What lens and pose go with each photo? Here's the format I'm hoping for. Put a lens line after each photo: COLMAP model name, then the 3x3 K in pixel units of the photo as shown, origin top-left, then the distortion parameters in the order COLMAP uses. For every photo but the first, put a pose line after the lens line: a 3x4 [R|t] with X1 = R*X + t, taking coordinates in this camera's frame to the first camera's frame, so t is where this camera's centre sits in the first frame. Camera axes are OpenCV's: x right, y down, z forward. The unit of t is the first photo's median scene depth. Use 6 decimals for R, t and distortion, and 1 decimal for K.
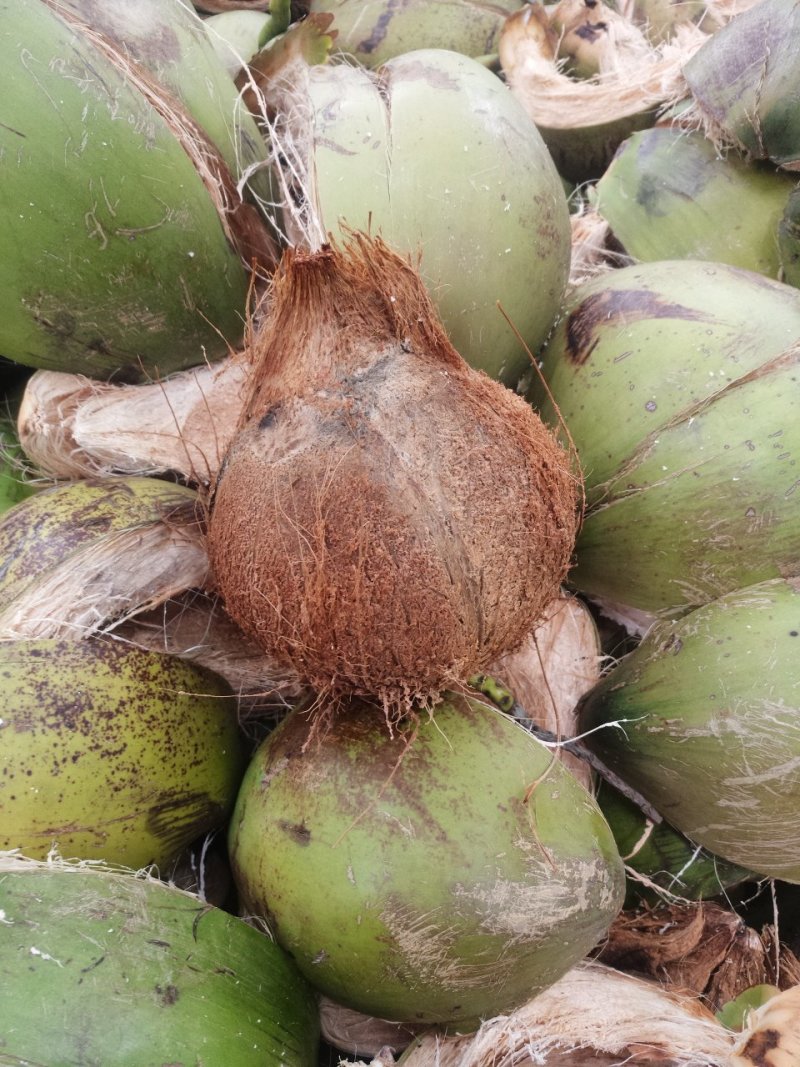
lens RADIAL K [[842.9, 0, 400.0], [0, 842.9, 533.5], [0, 0, 1]] dist [-0.085307, 0.076287]
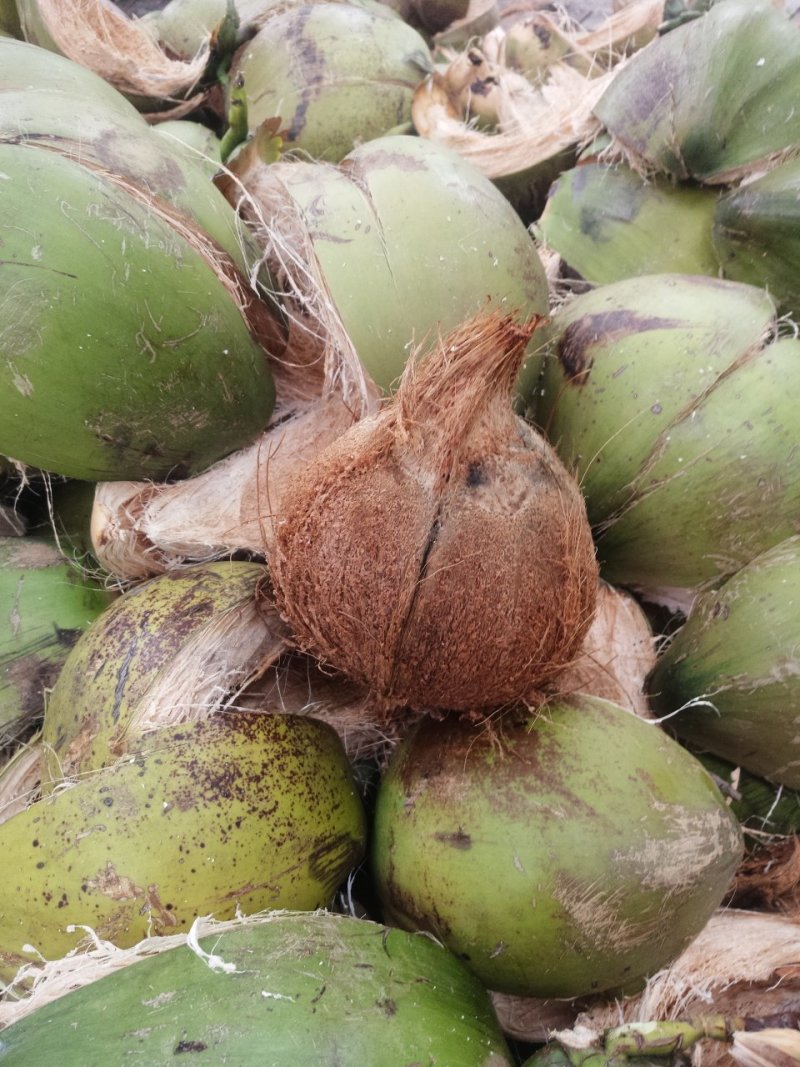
lens RADIAL K [[834.6, 0, 400.0], [0, 834.6, 533.5], [0, 0, 1]] dist [-0.146160, 0.202840]
pose [[0.977711, -0.198939, 0.067113, -0.150672], [0.202109, 0.978363, -0.044248, -0.008040], [-0.056858, 0.056826, 0.996764, -0.082581]]
